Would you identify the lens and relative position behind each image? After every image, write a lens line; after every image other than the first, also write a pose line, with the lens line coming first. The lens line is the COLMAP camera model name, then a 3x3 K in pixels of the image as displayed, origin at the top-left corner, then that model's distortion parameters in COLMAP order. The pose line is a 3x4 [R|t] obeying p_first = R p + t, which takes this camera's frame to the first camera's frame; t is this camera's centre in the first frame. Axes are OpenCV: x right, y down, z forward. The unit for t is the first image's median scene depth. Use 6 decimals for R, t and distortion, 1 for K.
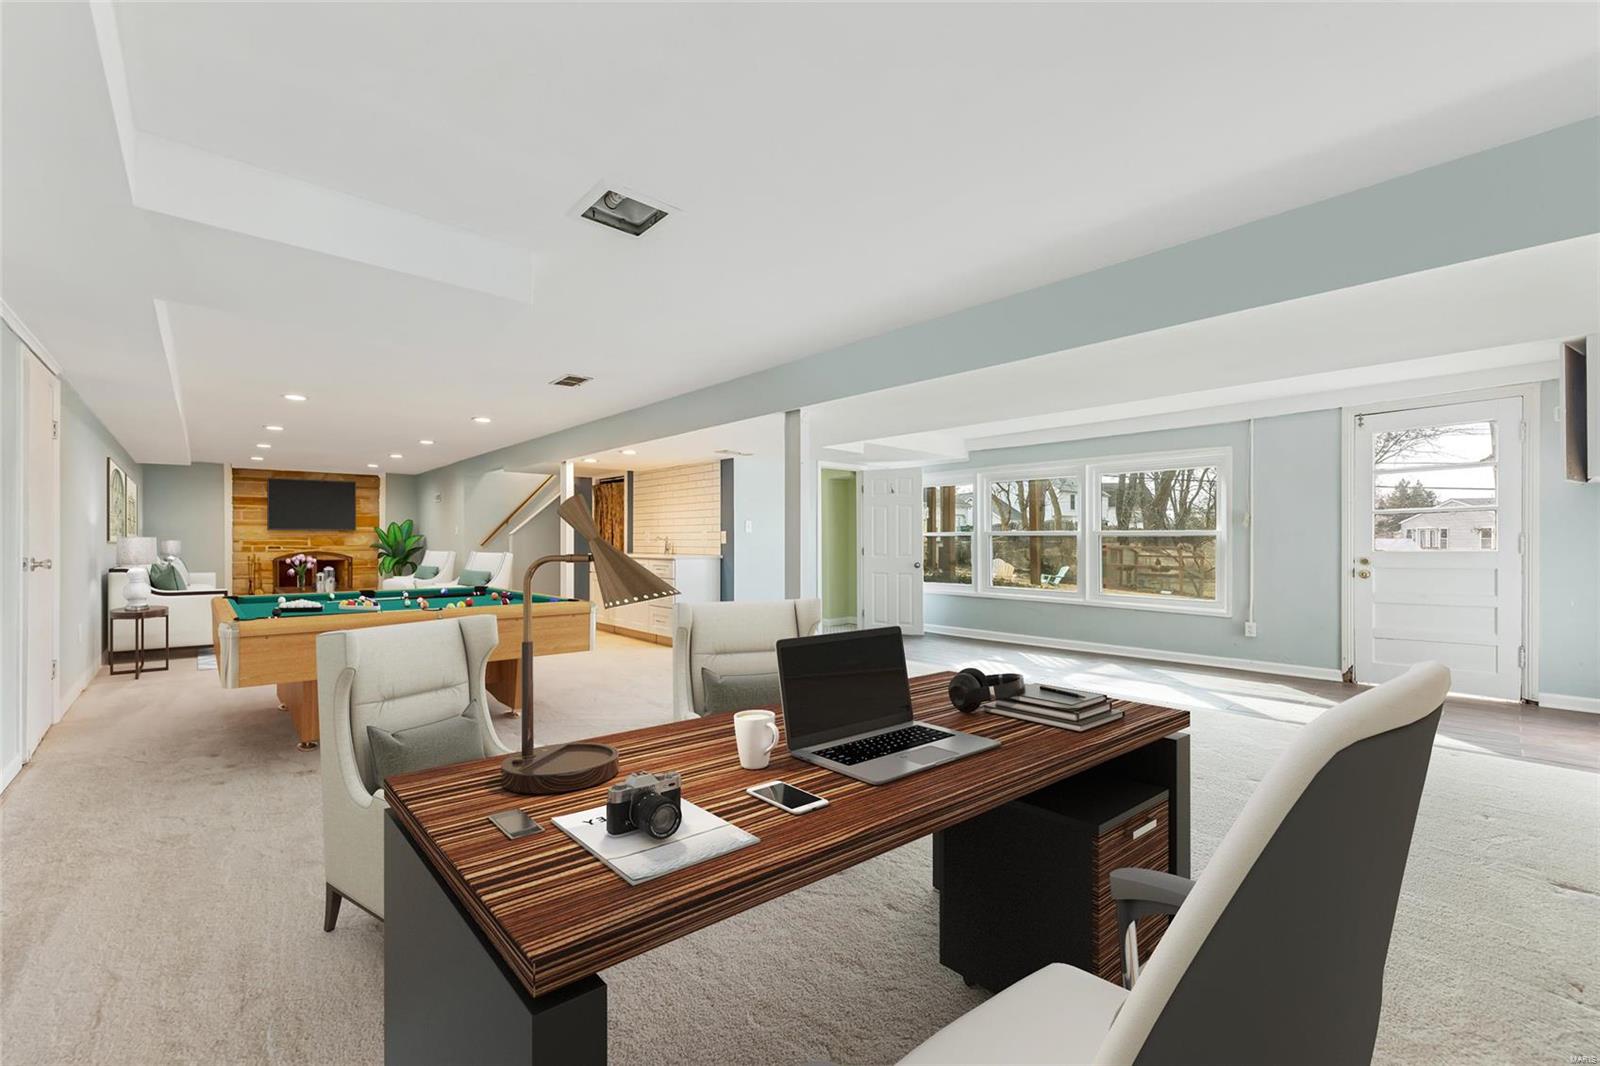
lens RADIAL K [[658.8, 0, 801.6], [0, 658.8, 537.7], [0, 0, 1]] dist [0.014991, -0.000019]
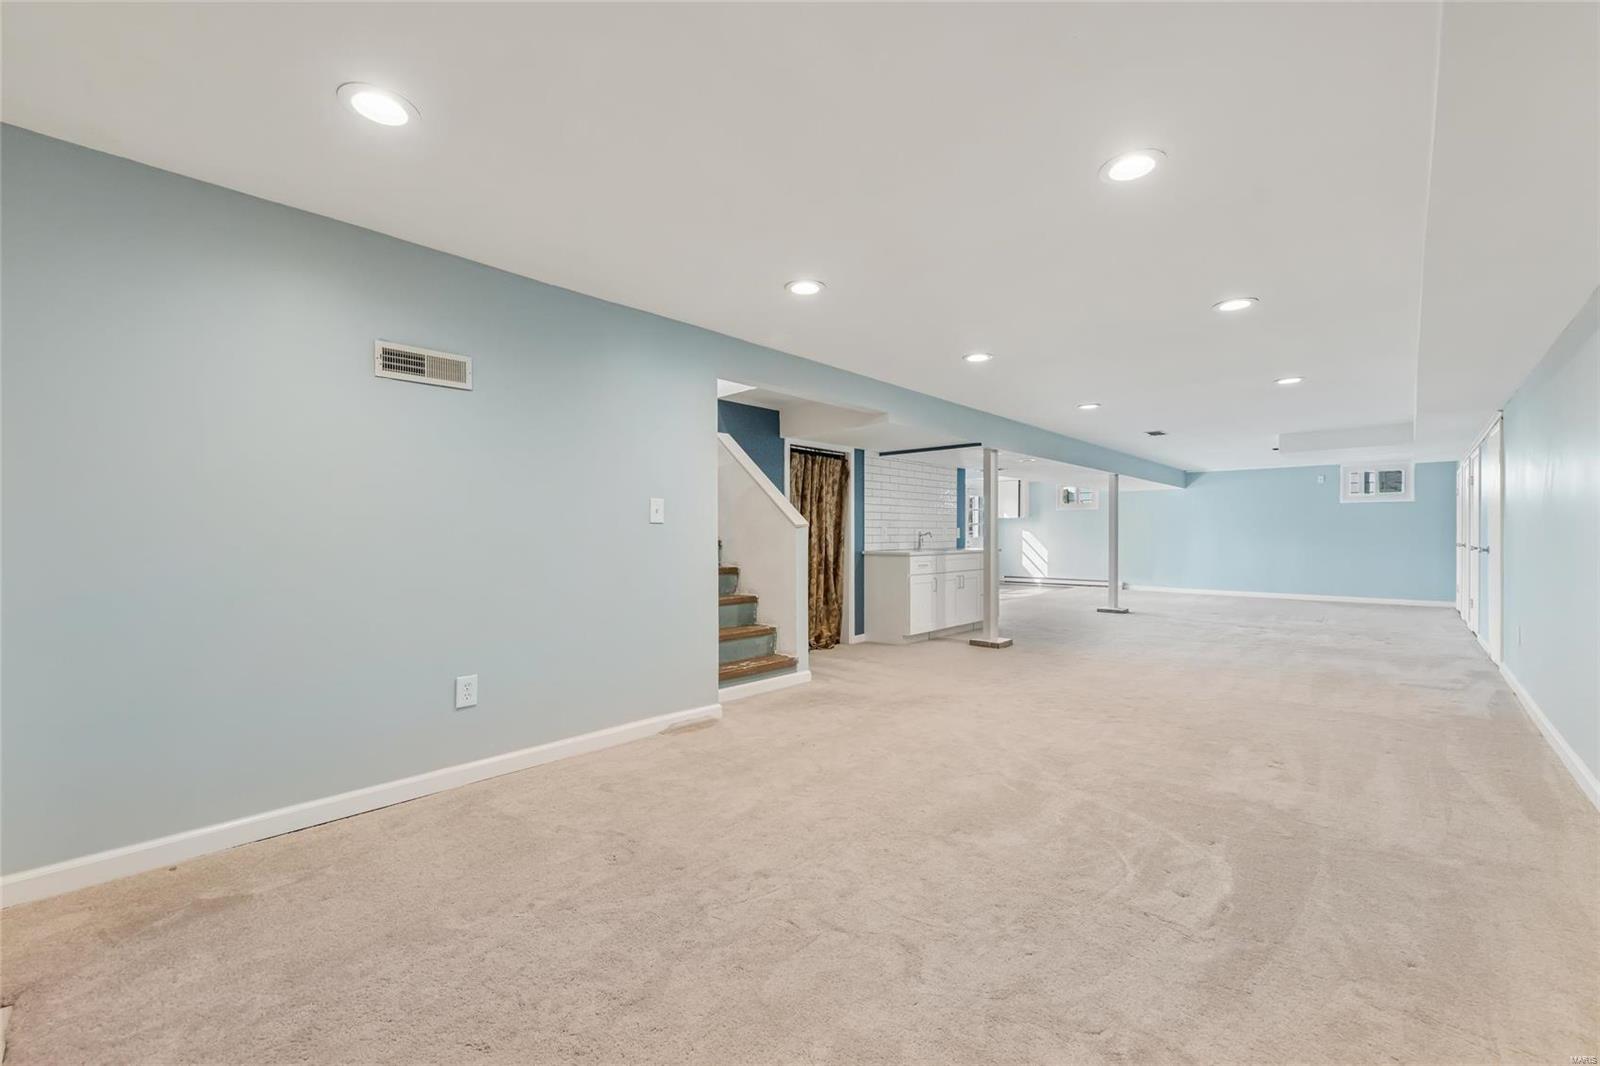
lens RADIAL K [[632.9, 0, 801.2], [0, 632.9, 534.7], [0, 0, 1]] dist [0.004264, 0.000416]
pose [[-0.076048, 0.000423, 0.997104, -1.089226], [0.000206, 1.000000, -0.000409, 0.002888], [-0.997104, 0.000174, -0.076048, 1.201605]]
